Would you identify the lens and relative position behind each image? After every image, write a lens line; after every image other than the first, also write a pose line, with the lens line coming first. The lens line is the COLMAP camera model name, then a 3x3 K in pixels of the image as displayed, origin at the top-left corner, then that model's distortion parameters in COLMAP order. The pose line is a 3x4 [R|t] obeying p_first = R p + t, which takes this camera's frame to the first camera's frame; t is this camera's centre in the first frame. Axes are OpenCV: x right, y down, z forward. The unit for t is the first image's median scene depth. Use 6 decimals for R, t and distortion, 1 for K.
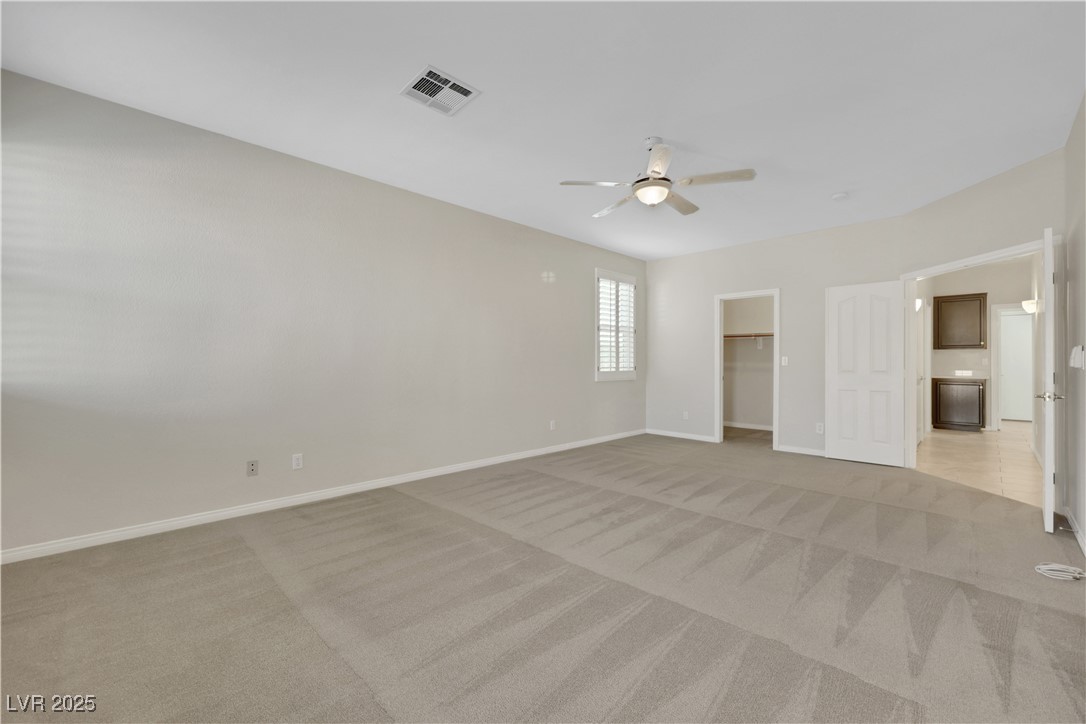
lens RADIAL K [[447.1, 0, 541.1], [0, 447.1, 365.4], [0, 0, 1]] dist [-0.002474, 0.000395]
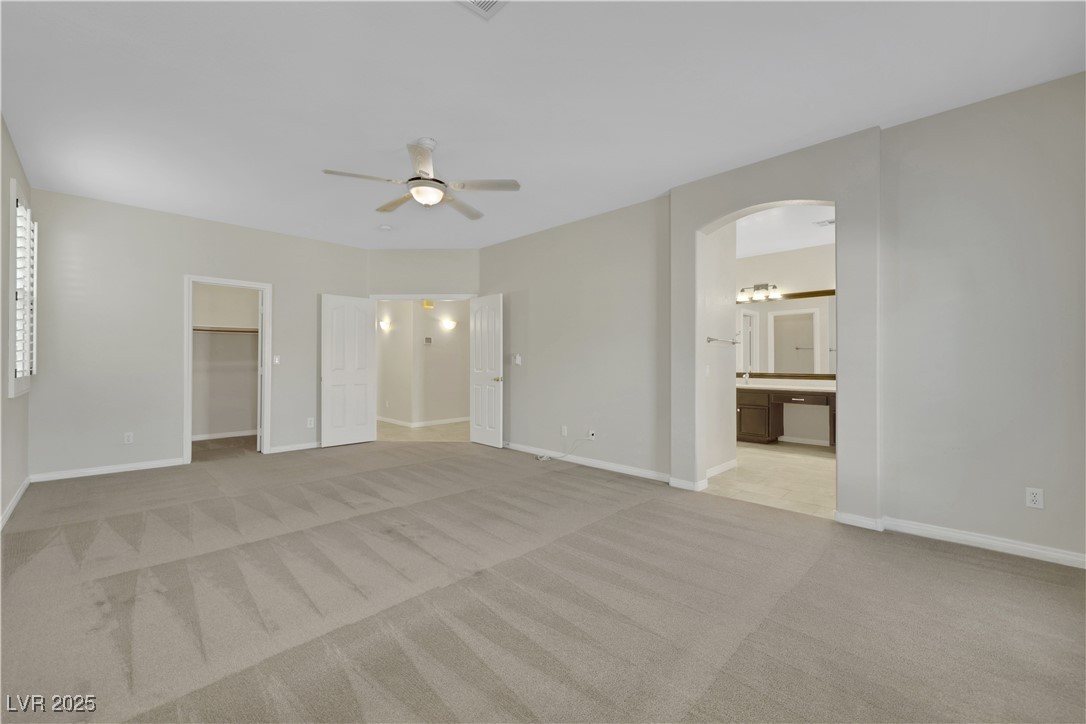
lens RADIAL K [[447.1, 0, 540.3], [0, 447.1, 364.0], [0, 0, 1]] dist [-0.002474, 0.000395]
pose [[-0.003398, -0.004176, 0.999986, -0.580086], [0.006527, 0.999970, 0.004198, -0.001958], [-0.999973, 0.006541, -0.003371, 0.576630]]
